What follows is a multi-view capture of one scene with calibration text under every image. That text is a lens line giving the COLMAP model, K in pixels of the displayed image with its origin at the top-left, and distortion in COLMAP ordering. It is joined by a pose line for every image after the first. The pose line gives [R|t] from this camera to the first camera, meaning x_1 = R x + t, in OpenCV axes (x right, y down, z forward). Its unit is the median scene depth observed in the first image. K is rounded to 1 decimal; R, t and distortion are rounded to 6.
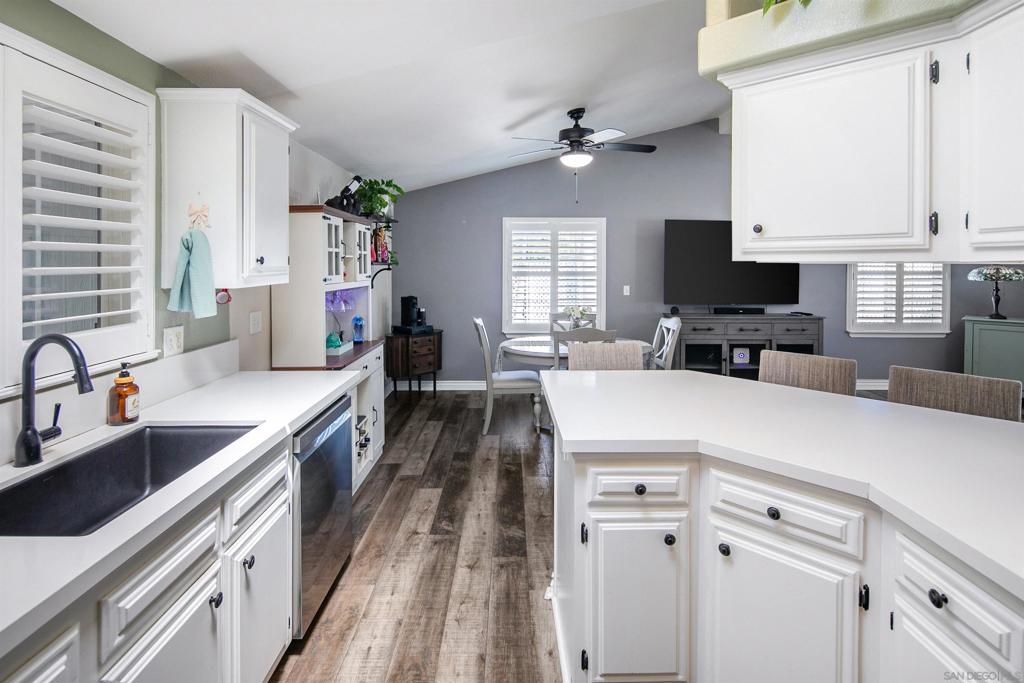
lens RADIAL K [[498.5, 0, 514.5], [0, 498.5, 270.7], [0, 0, 1]] dist [0.003469, -0.005421]
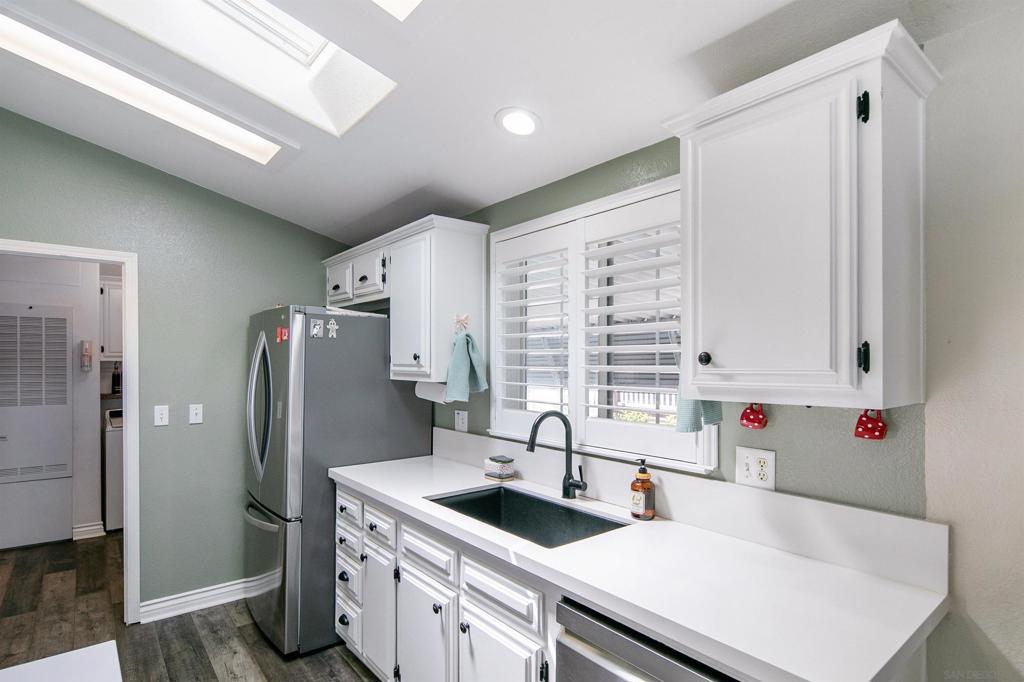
lens RADIAL K [[498.5, 0, 509.9], [0, 498.5, 361.6], [0, 0, 1]] dist [0.003469, -0.005421]
pose [[-0.783650, 0.003726, -0.621192, 0.021741], [-0.006366, 0.999881, 0.014030, -0.009293], [0.621170, 0.014949, -0.783533, 0.518796]]
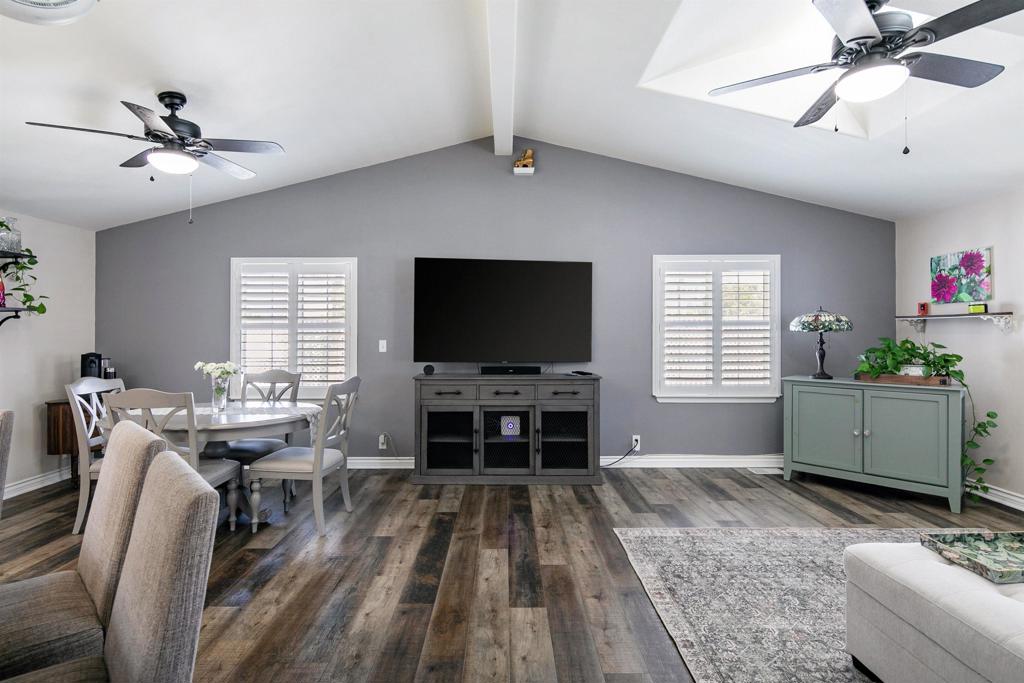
lens RADIAL K [[498.5, 0, 505.5], [0, 498.5, 331.1], [0, 0, 1]] dist [0.003469, -0.005421]
pose [[0.999985, -0.003513, -0.004244, 0.469095], [0.003452, 0.999893, -0.014197, 0.029920], [0.004293, 0.014182, 0.999890, 0.200937]]
